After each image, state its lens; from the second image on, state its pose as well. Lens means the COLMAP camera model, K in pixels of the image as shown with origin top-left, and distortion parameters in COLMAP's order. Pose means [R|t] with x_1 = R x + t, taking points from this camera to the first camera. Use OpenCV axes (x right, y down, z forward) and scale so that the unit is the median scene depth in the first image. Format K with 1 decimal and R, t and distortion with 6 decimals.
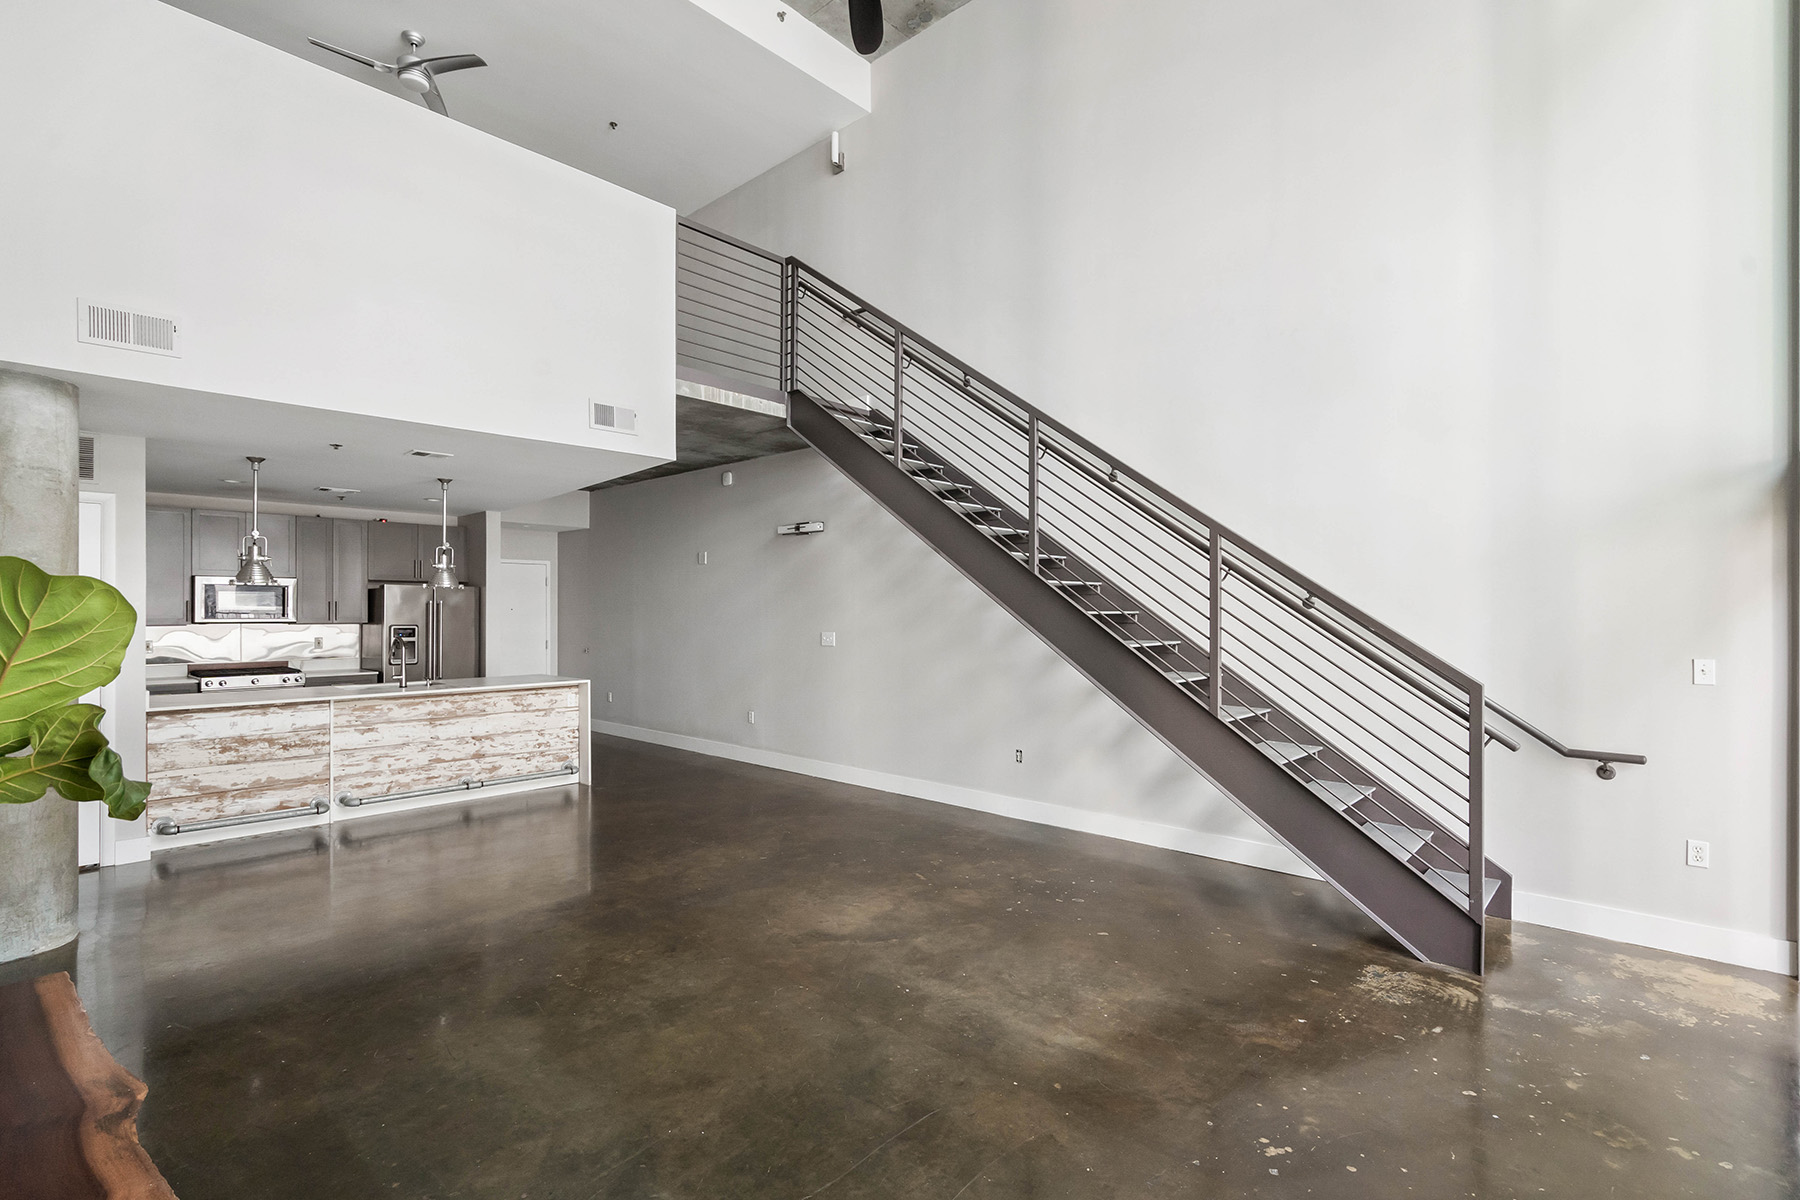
lens RADIAL K [[849.0, 0, 909.0], [0, 849.0, 608.0], [0, 0, 1]] dist [0.014193, -0.000129]
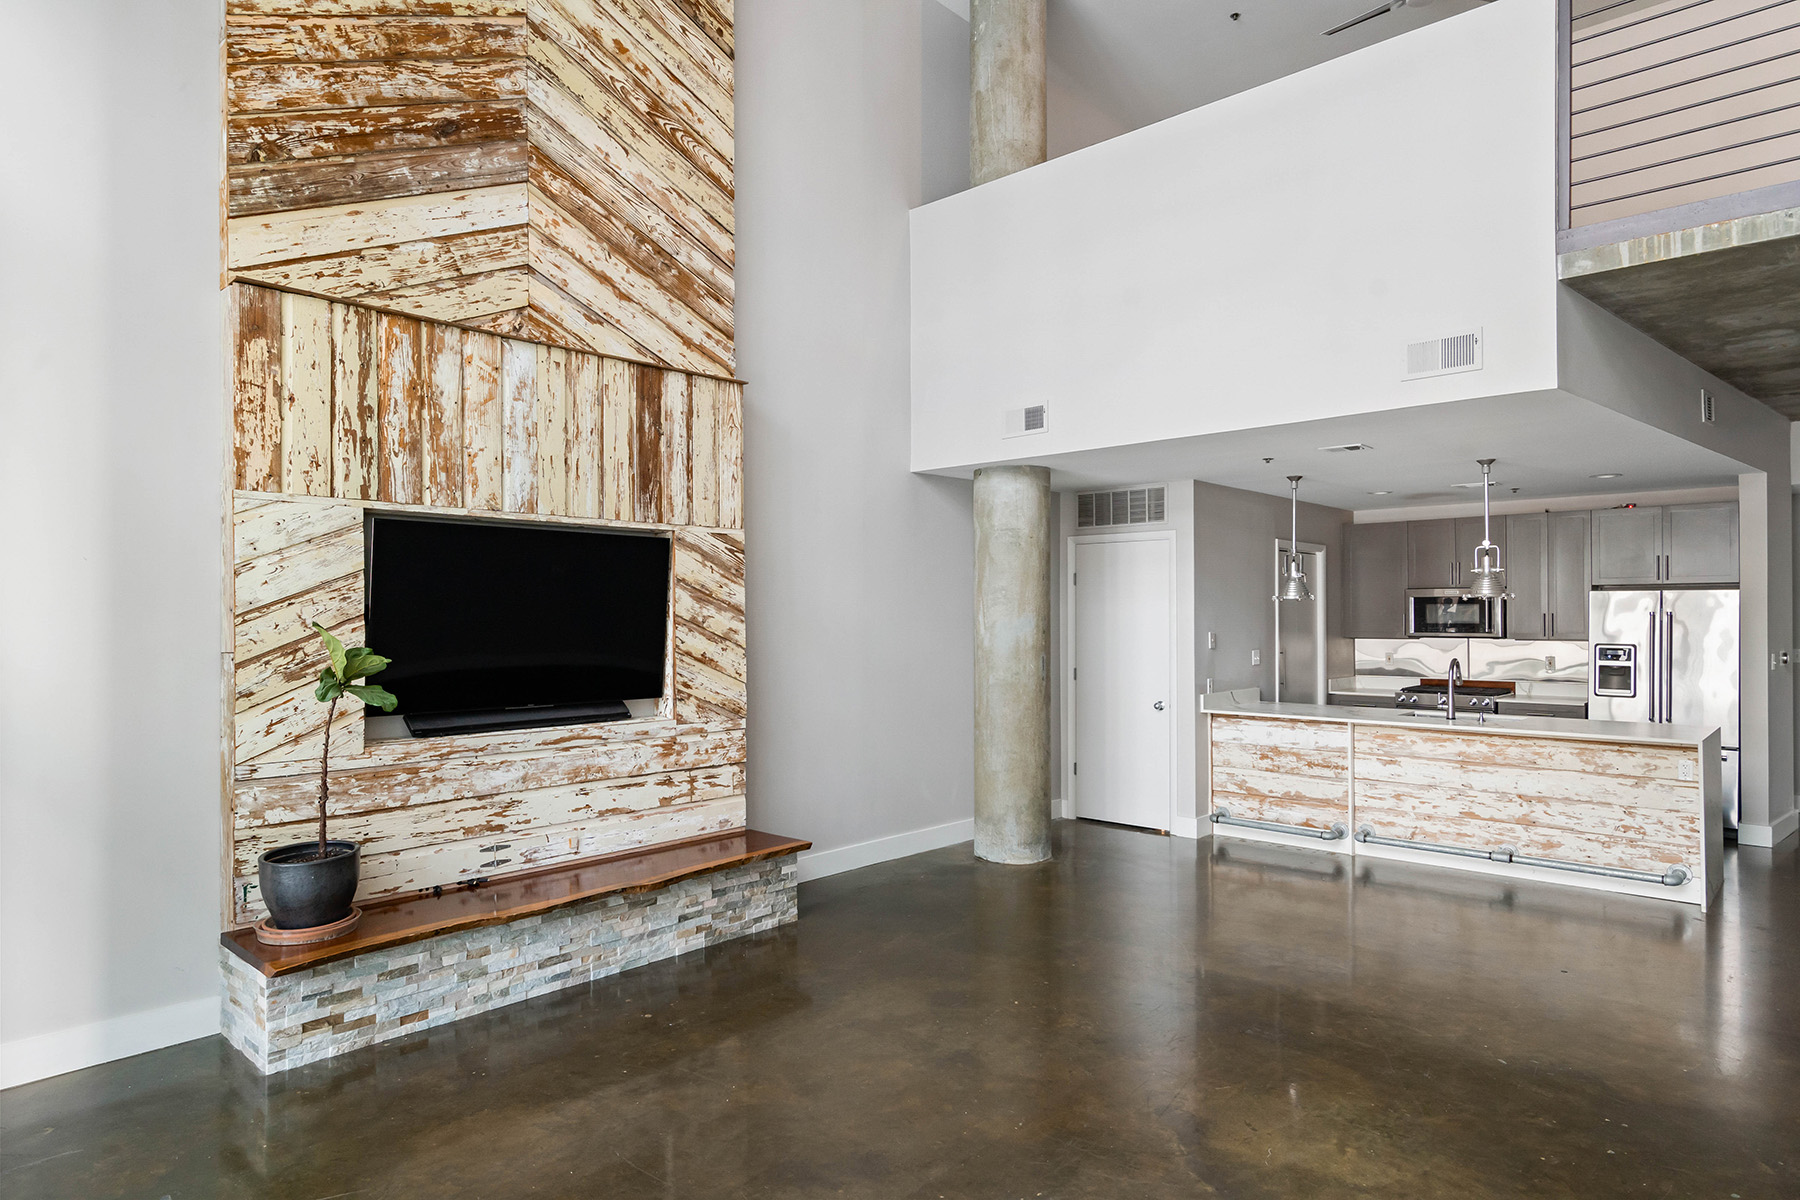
lens RADIAL K [[1060.4, 0, 898.2], [0, 1060.4, 615.2], [0, 0, 1]] dist [0.006260, -0.001800]
pose [[-0.006980, -0.000678, -0.999975, 0.461202], [0.005197, 0.999986, -0.000714, -0.010675], [0.999962, -0.005201, -0.006977, 0.490132]]
